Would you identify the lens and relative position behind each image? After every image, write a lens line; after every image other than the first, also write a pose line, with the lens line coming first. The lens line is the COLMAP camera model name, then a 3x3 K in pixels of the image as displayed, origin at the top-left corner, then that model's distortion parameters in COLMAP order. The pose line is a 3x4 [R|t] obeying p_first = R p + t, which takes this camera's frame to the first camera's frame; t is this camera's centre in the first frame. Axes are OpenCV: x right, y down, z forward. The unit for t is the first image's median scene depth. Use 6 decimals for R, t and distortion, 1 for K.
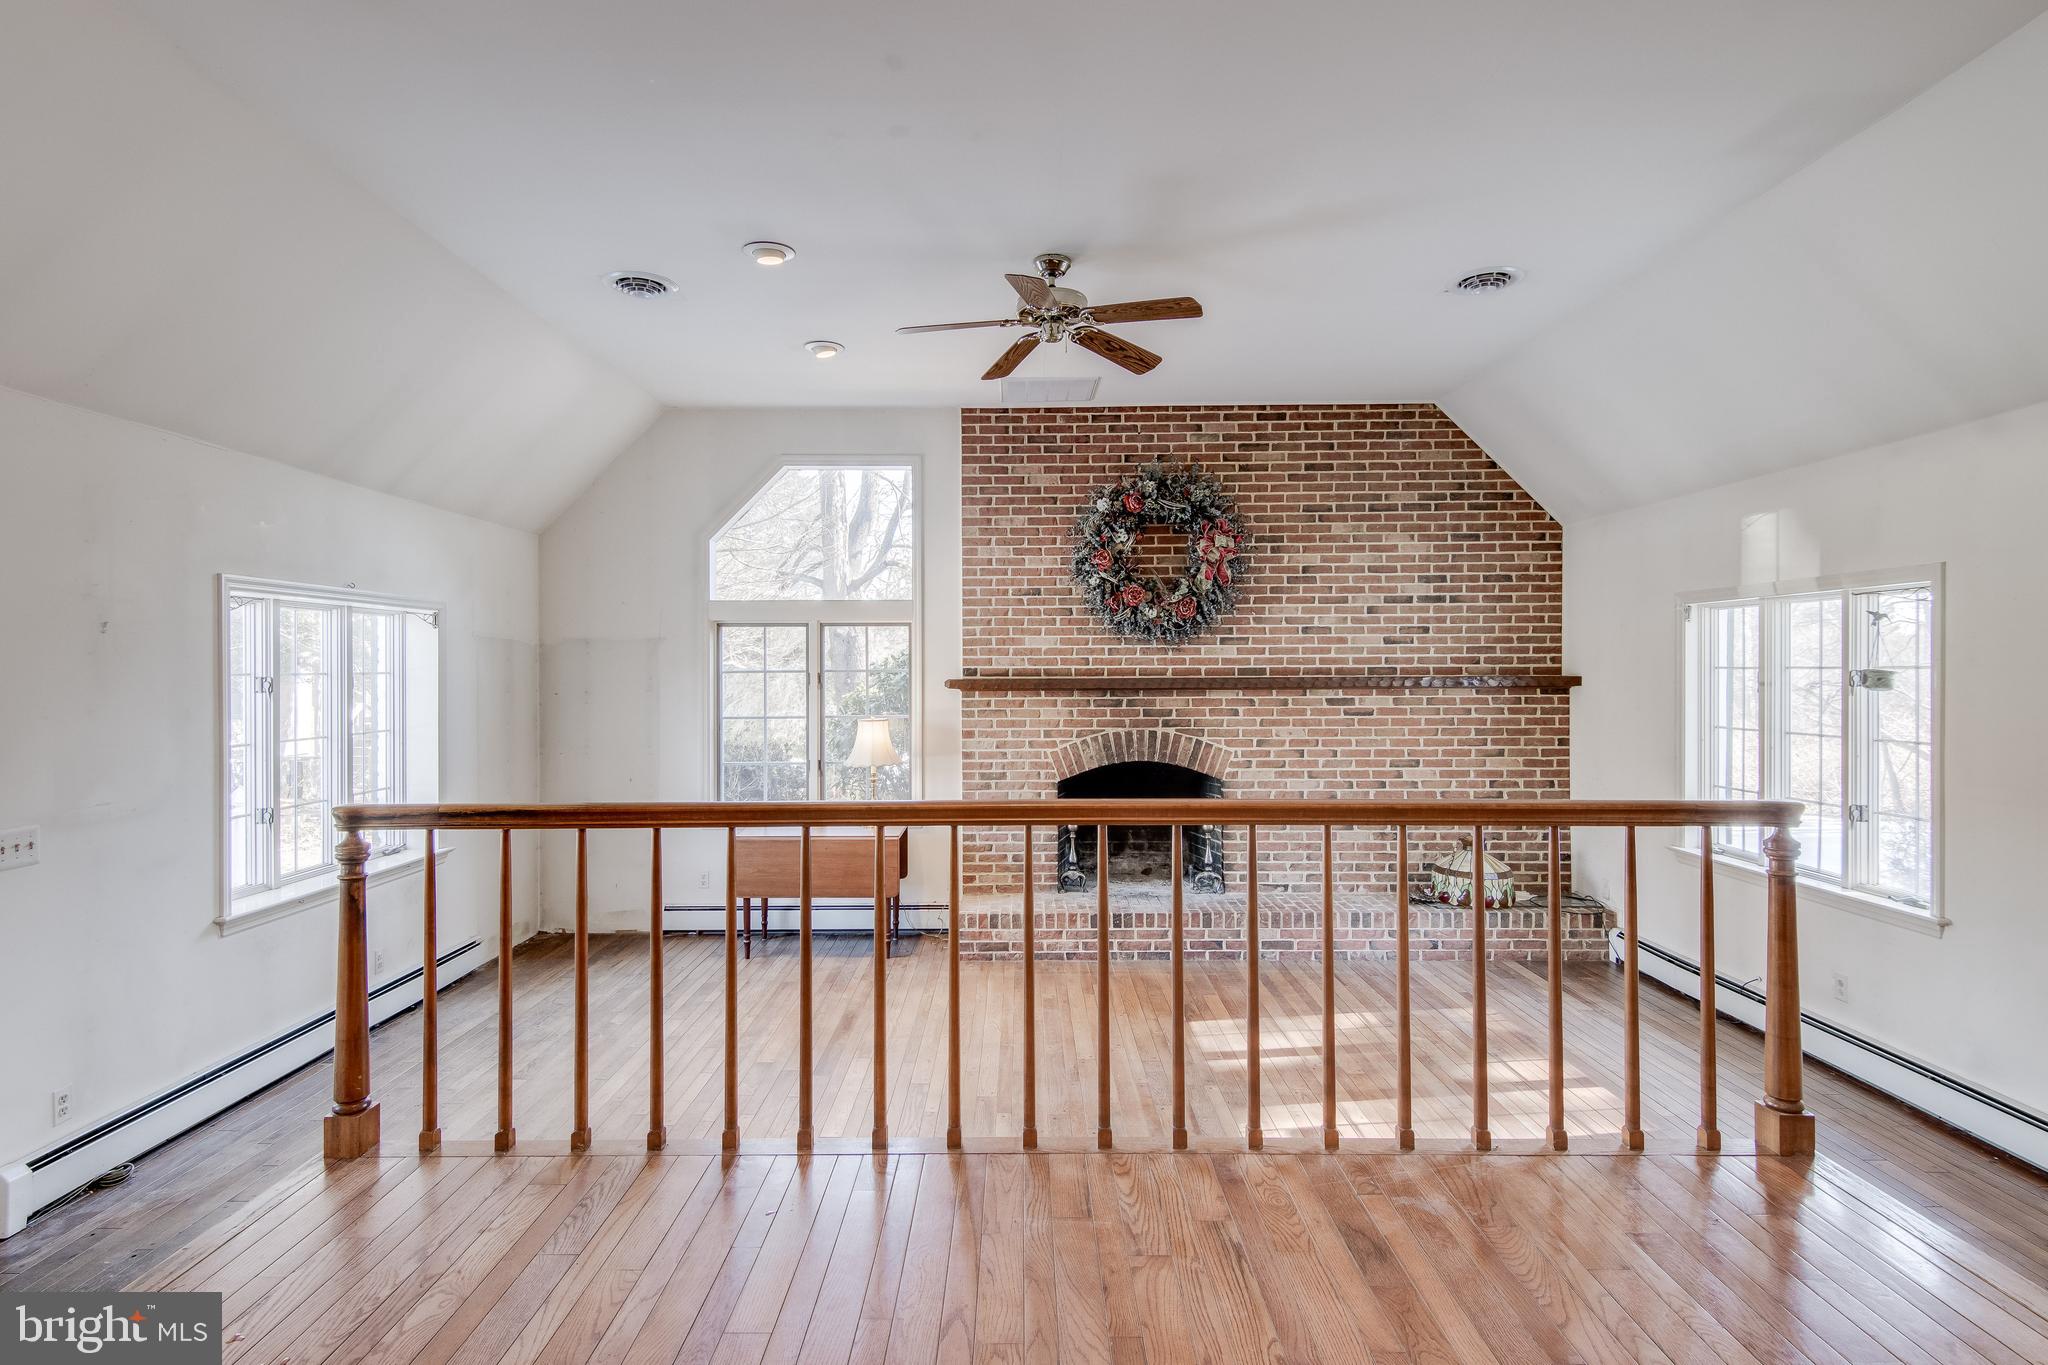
lens RADIAL K [[1028.8, 0, 1015.2], [0, 1028.8, 673.1], [0, 0, 1]] dist [0.024441, -0.010133]
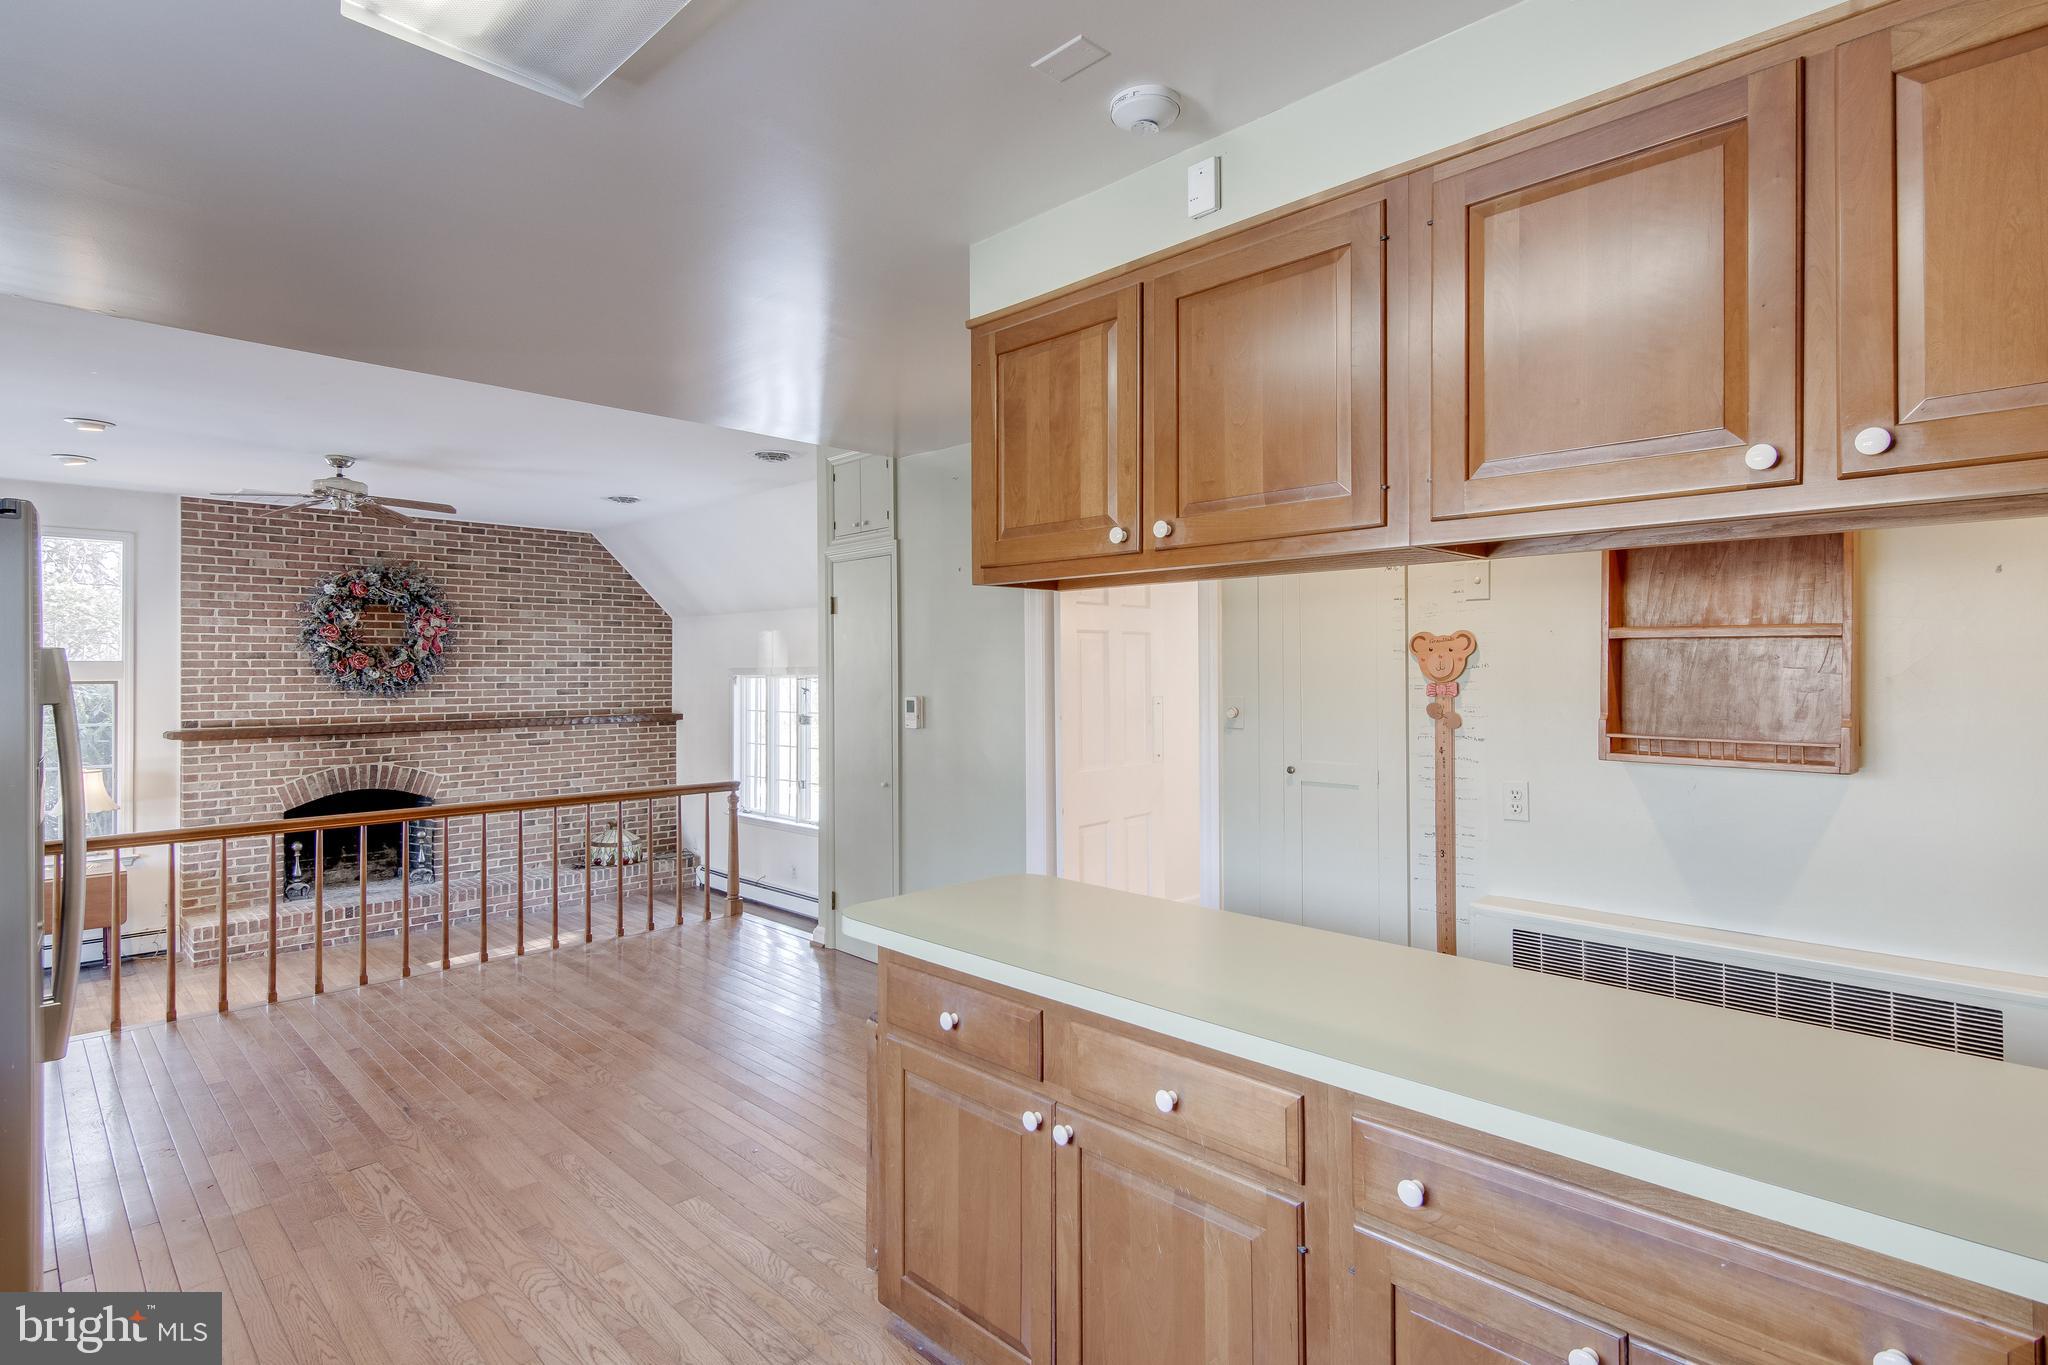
lens RADIAL K [[1028.8, 0, 1015.7], [0, 1028.8, 663.8], [0, 0, 1]] dist [0.024441, -0.010133]
pose [[0.706163, 0.006407, 0.708020, -0.220398], [0.004800, 0.999893, -0.013836, -0.049205], [-0.708033, 0.013169, 0.706056, -0.492791]]
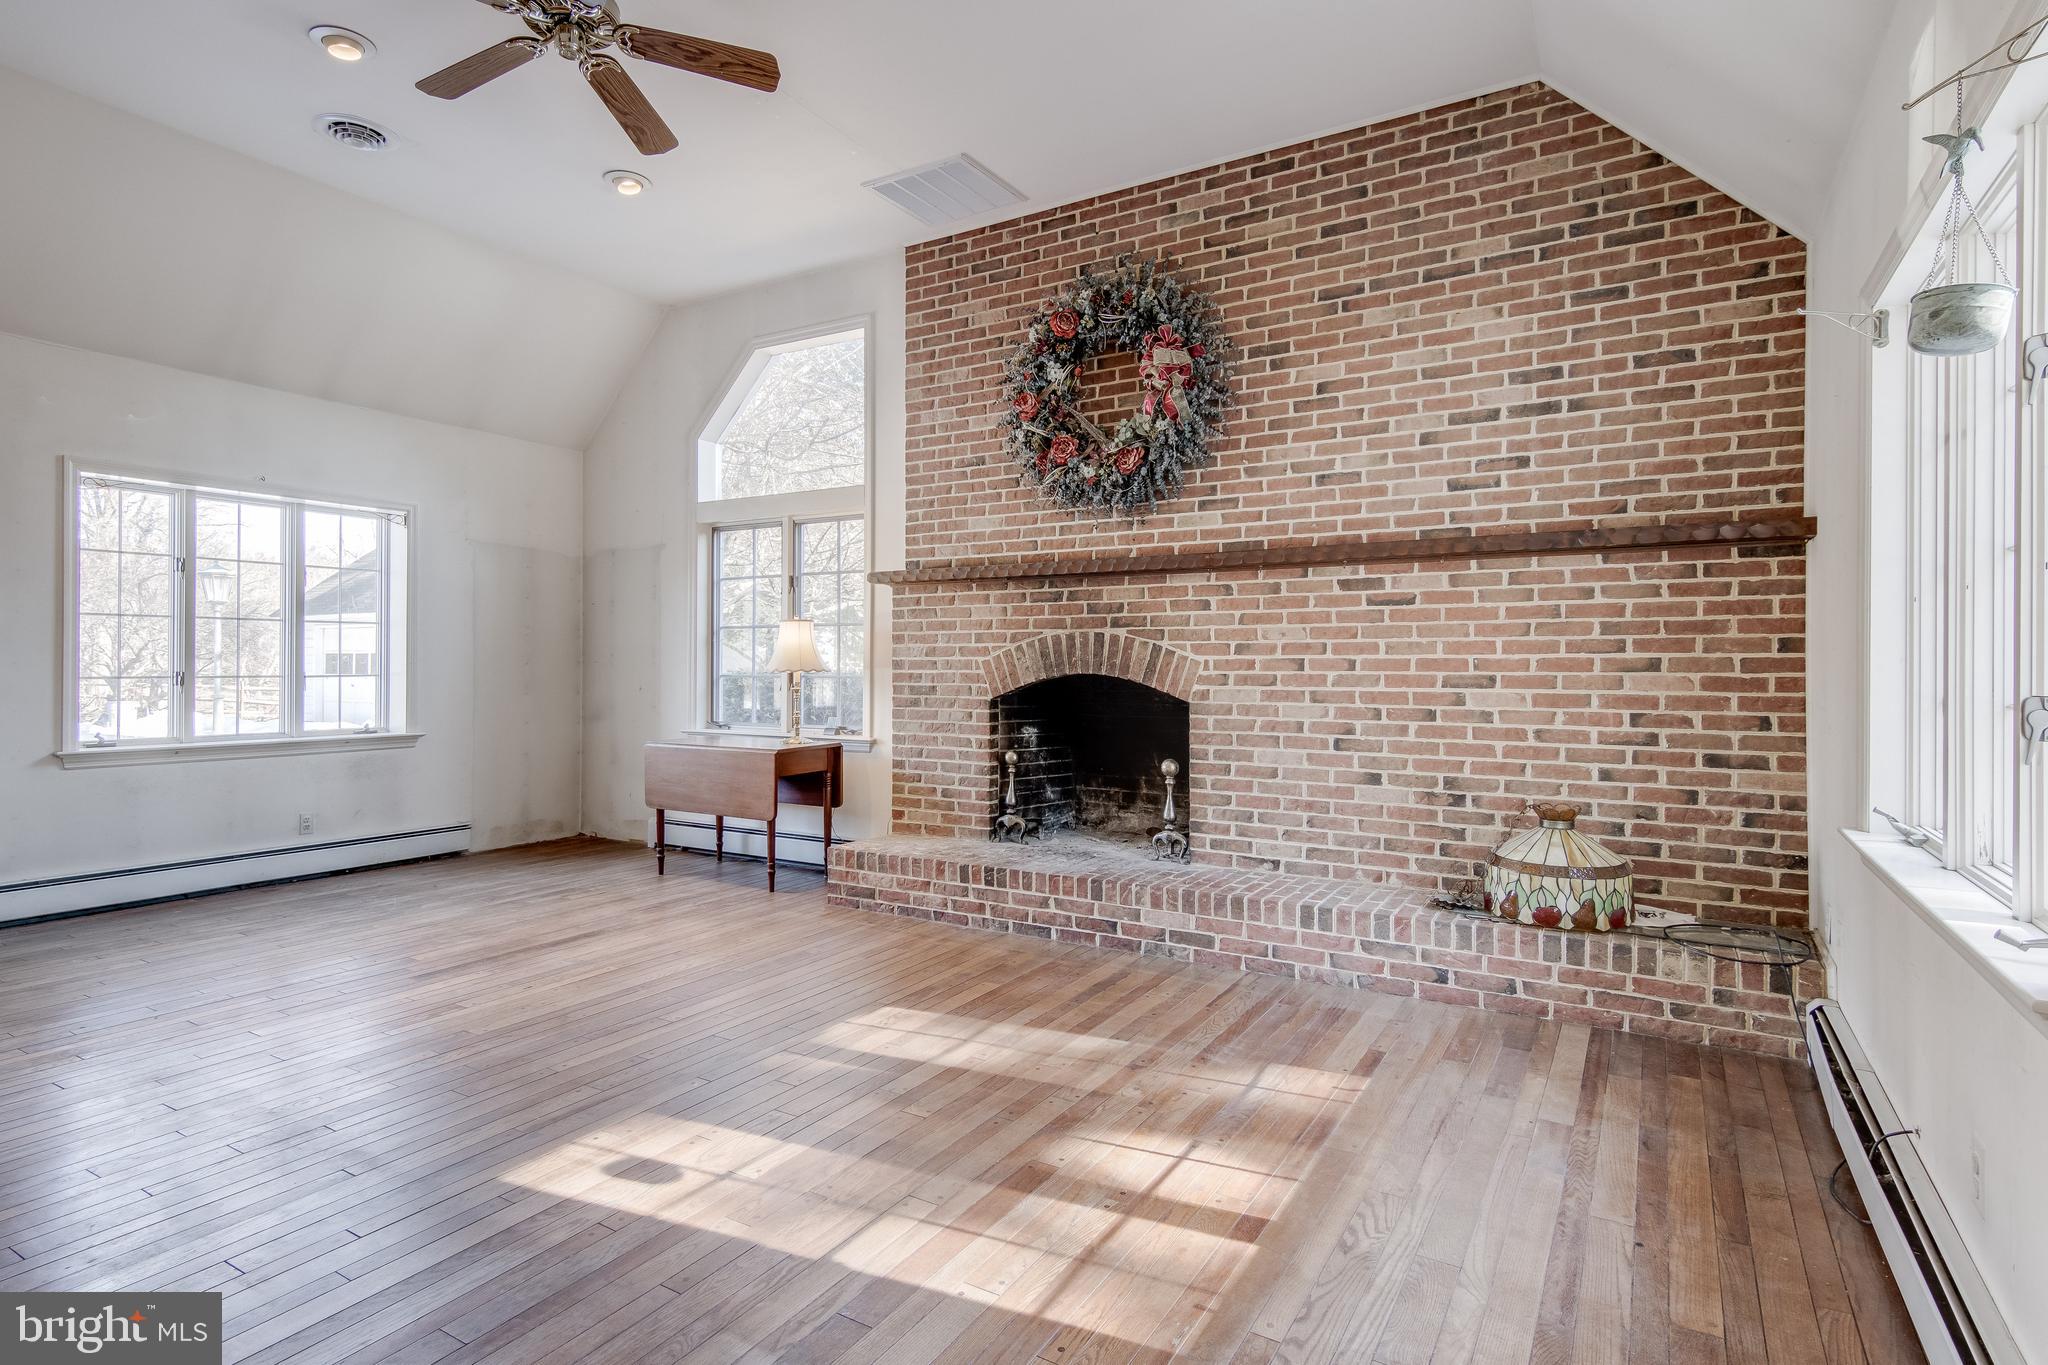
lens RADIAL K [[1028.8, 0, 1022.2], [0, 1028.8, 665.5], [0, 0, 1]] dist [0.024441, -0.010133]
pose [[0.862187, 0.006838, -0.506544, 0.458522], [-0.009239, 0.999955, -0.002226, 0.081595], [0.506506, 0.006599, 0.862211, 0.337945]]
